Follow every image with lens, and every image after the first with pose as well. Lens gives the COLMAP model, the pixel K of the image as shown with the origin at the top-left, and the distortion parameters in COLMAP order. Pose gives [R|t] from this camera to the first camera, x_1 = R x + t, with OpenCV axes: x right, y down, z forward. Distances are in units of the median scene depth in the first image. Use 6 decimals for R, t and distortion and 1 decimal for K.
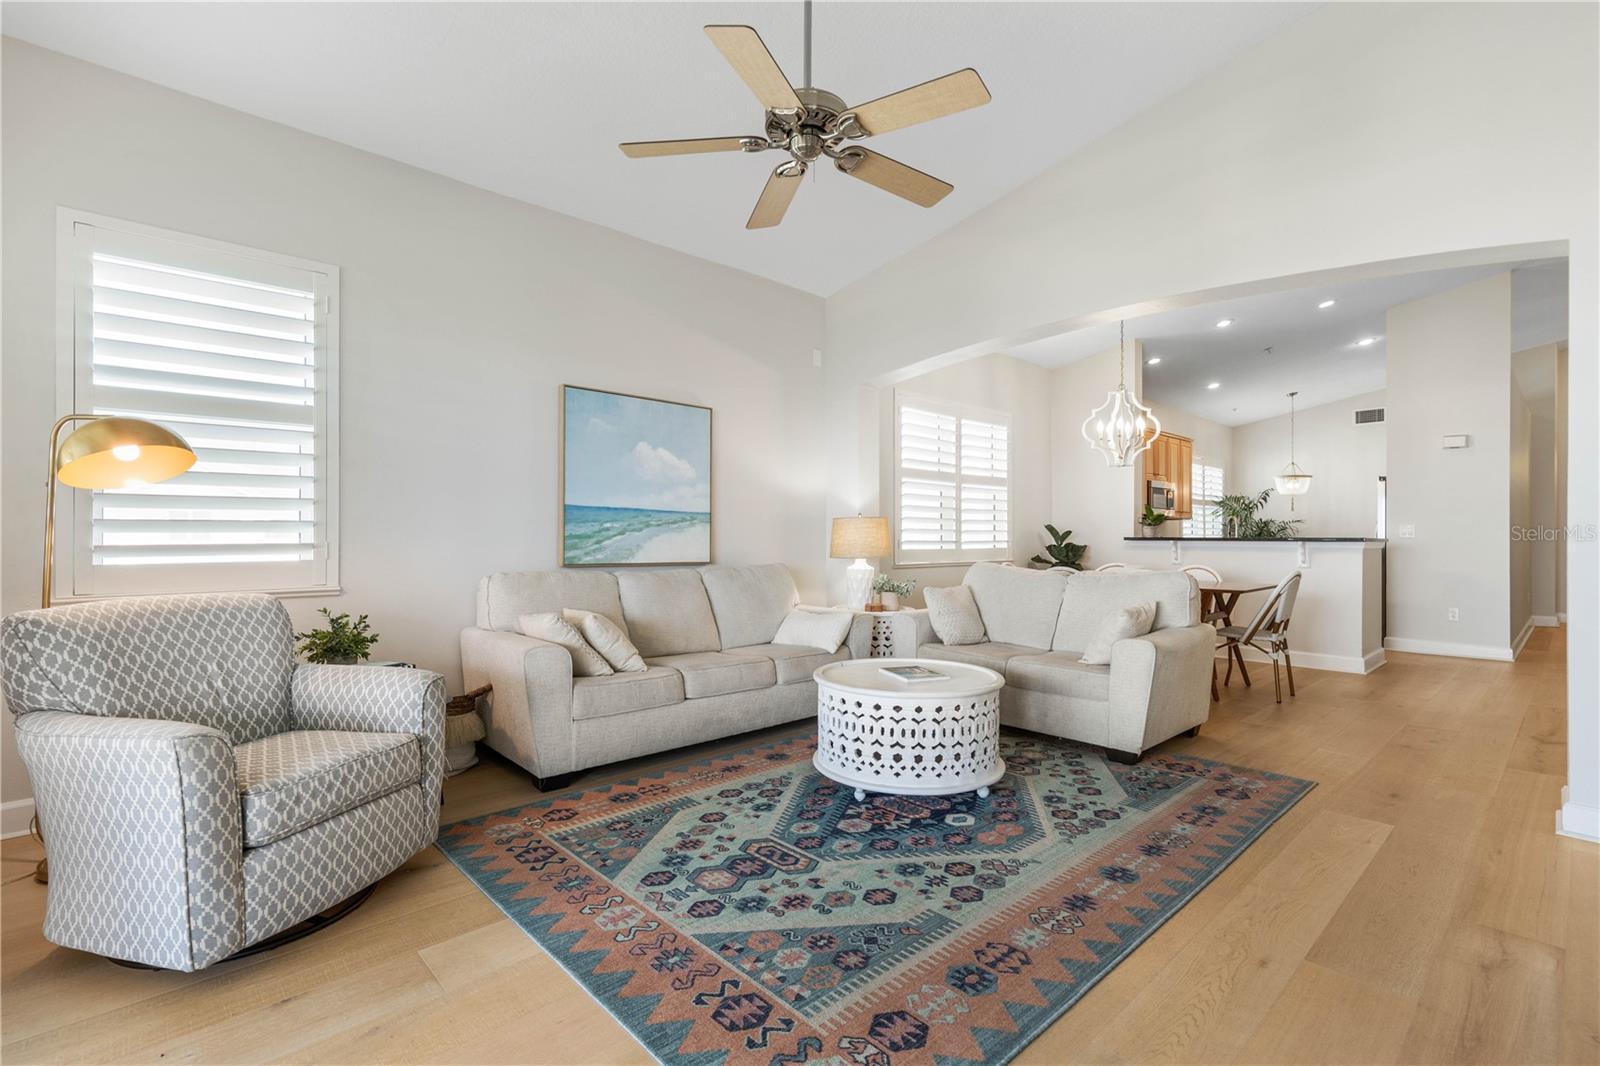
lens RADIAL K [[731.0, 0, 792.7], [0, 731.0, 539.4], [0, 0, 1]] dist [0.009843, -0.000952]
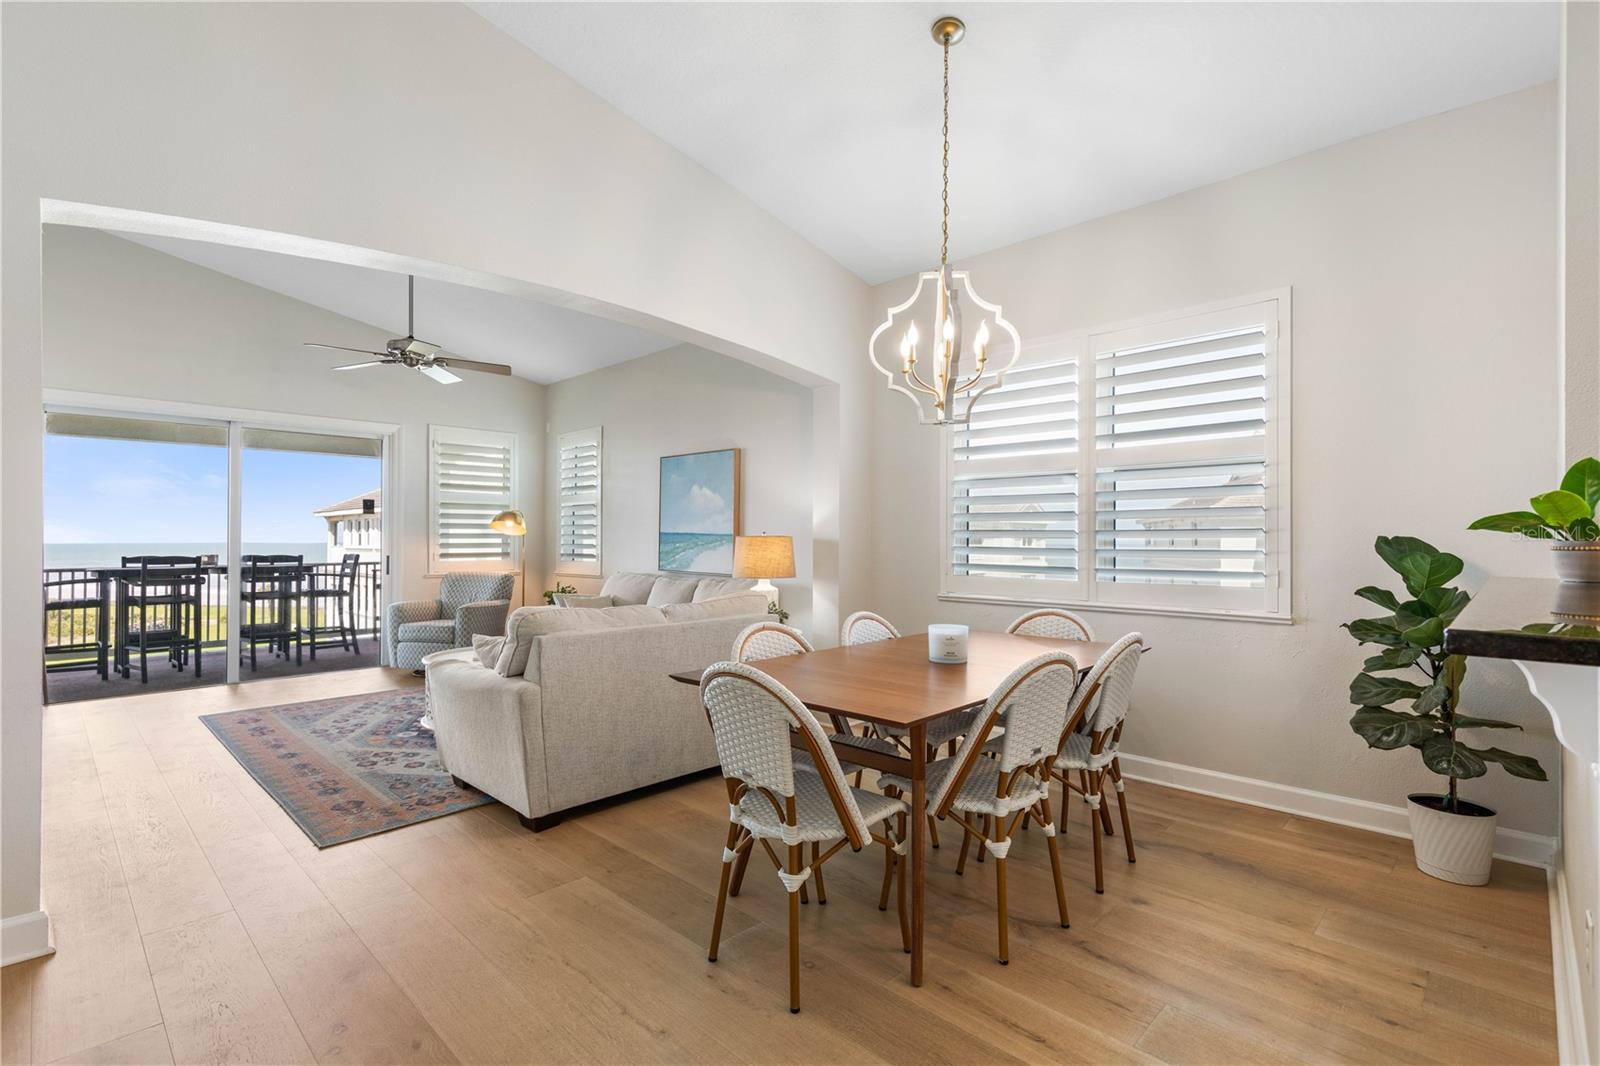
lens RADIAL K [[731.0, 0, 798.8], [0, 731.0, 535.1], [0, 0, 1]] dist [0.009843, -0.000952]
pose [[0.061789, -0.005654, -0.998073, 1.873623], [-0.003772, 0.999975, -0.005899, -0.048367], [0.998082, 0.004129, 0.061766, 1.739160]]
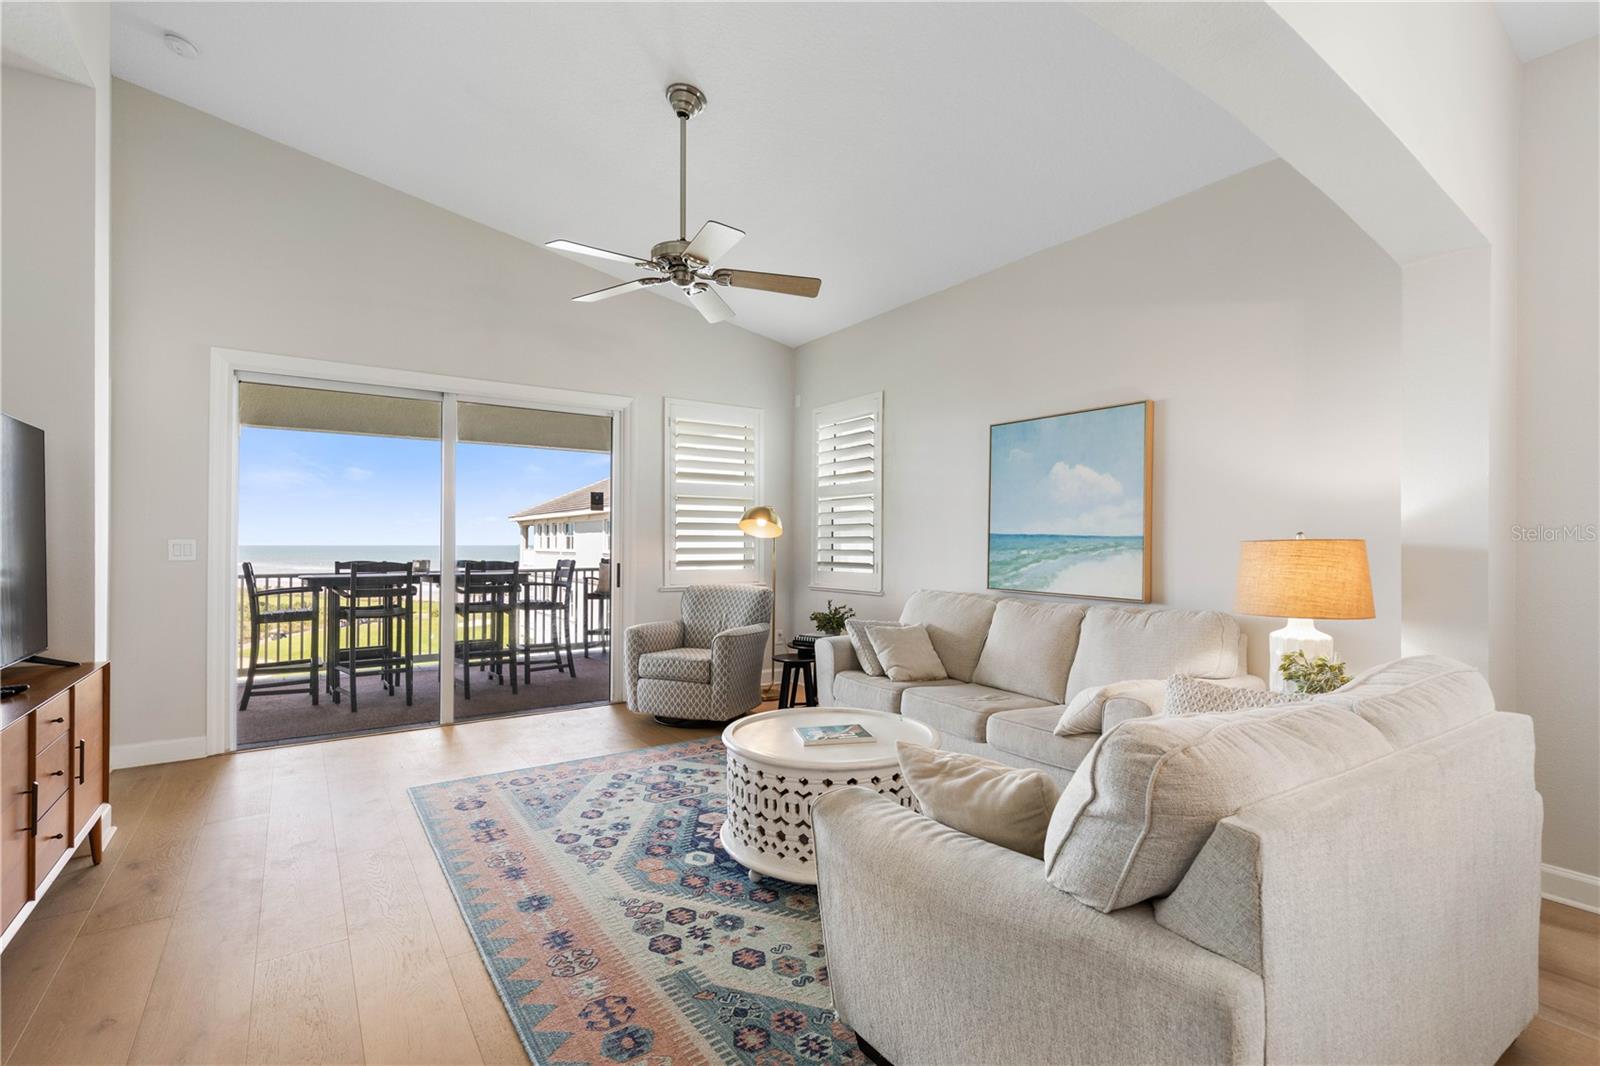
lens RADIAL K [[731.0, 0, 804.9], [0, 731.0, 542.0], [0, 0, 1]] dist [0.009843, -0.000952]
pose [[-0.132893, -0.002004, -0.991128, 1.183363], [-0.006053, 0.999981, -0.001210, -0.046245], [0.991112, 0.005839, -0.132902, 1.257962]]
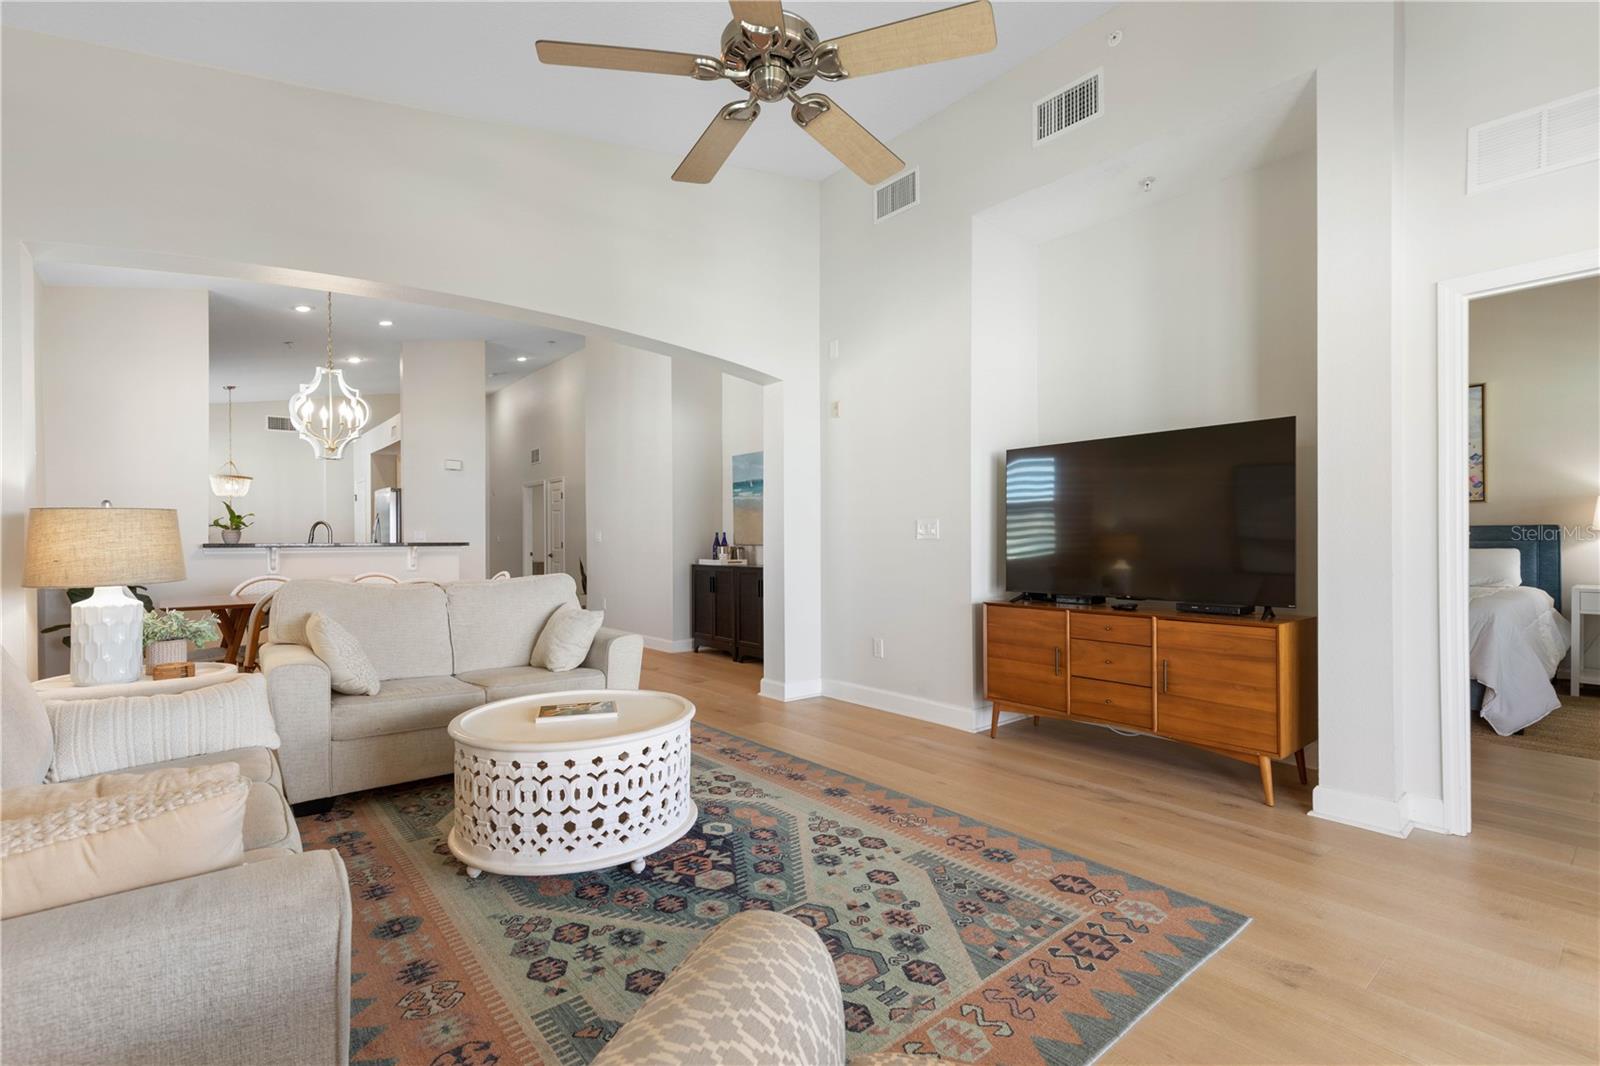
lens RADIAL K [[731.0, 0, 806.1], [0, 731.0, 538.4], [0, 0, 1]] dist [0.009843, -0.000952]
pose [[0.038406, -0.000875, 0.999262, -0.746339], [0.008515, 0.999964, 0.000548, -0.008396], [-0.999226, 0.008488, 0.038412, 0.830701]]
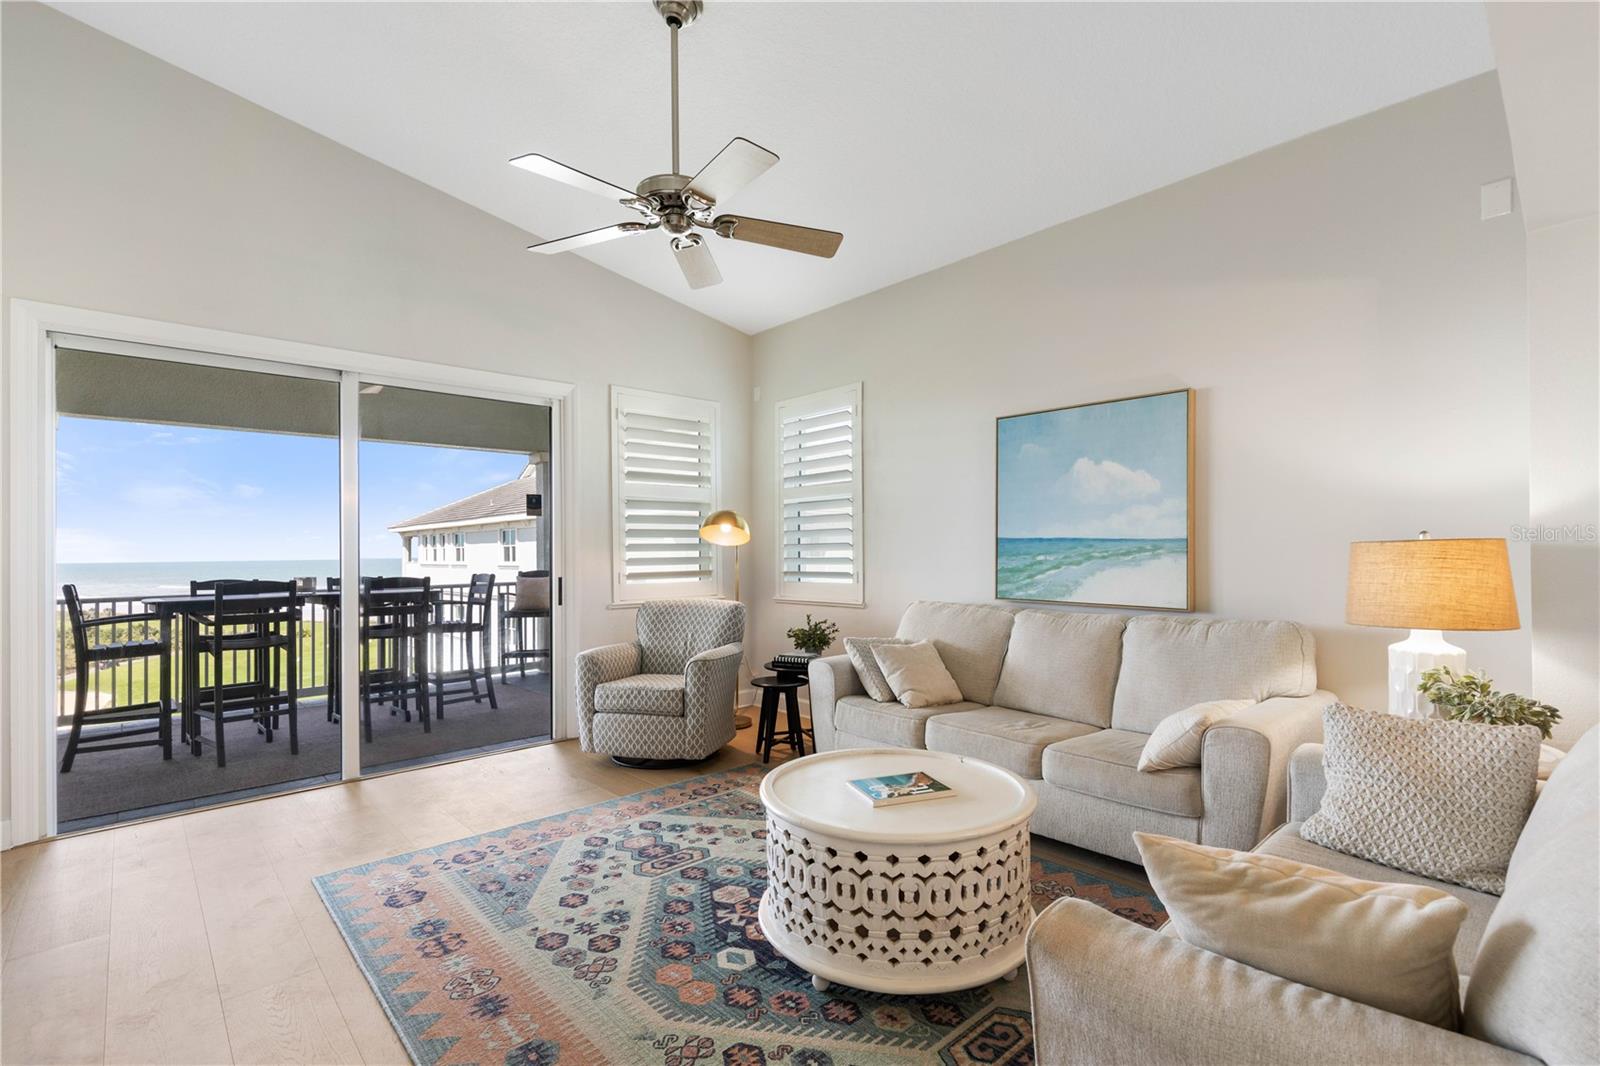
lens RADIAL K [[731.0, 0, 806.9], [0, 731.0, 550.0], [0, 0, 1]] dist [0.009843, -0.000952]
pose [[0.004353, -0.001061, -0.999990, 0.990908], [0.006666, 0.999977, -0.001032, -0.045945], [0.999968, -0.006662, 0.004360, 1.062972]]
